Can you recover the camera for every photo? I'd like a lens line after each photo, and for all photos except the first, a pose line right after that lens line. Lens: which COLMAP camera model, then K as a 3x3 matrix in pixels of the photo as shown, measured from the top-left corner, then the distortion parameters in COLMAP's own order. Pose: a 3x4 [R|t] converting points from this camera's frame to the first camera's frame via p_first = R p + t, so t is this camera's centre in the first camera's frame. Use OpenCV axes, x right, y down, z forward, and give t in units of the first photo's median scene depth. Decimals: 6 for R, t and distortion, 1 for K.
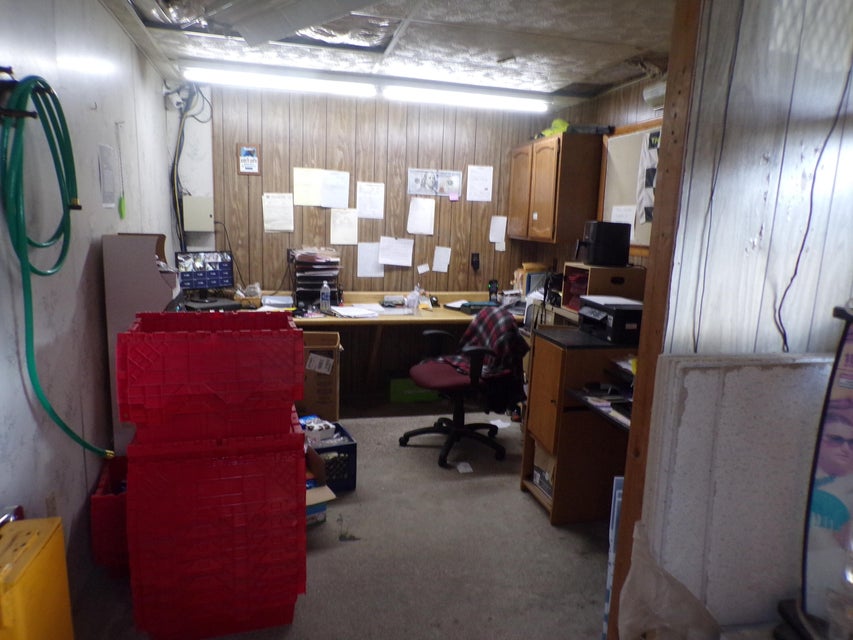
lens RADIAL K [[587.4, 0, 426.5], [0, 587.4, 318.3], [0, 0, 1]] dist [-0.024070, 0.008306]
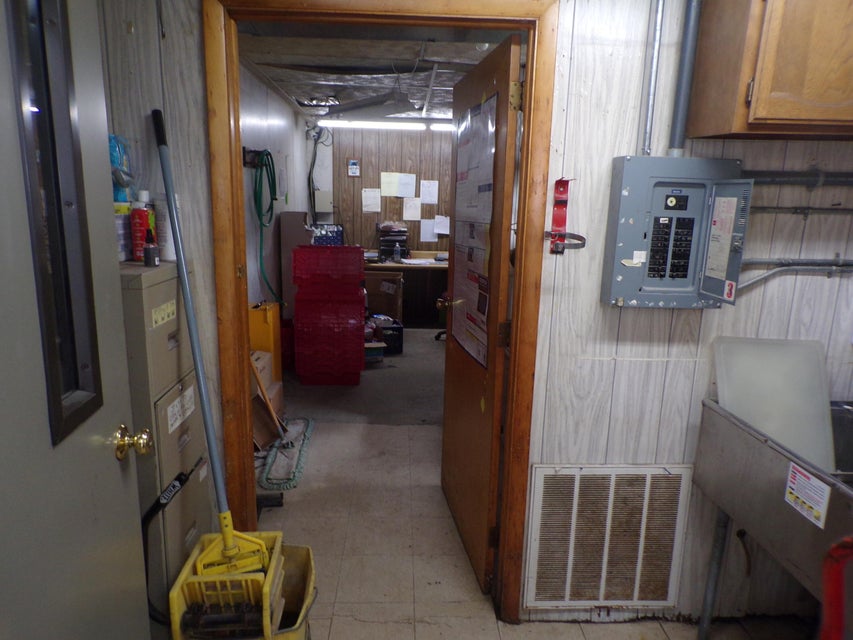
lens RADIAL K [[587.4, 0, 425.9], [0, 587.4, 321.7], [0, 0, 1]] dist [-0.024070, 0.008306]
pose [[0.980010, 0.029797, -0.196702, 0.222297], [-0.024437, 0.999263, 0.029617, 0.101077], [0.197440, -0.024218, 0.980016, -0.559837]]
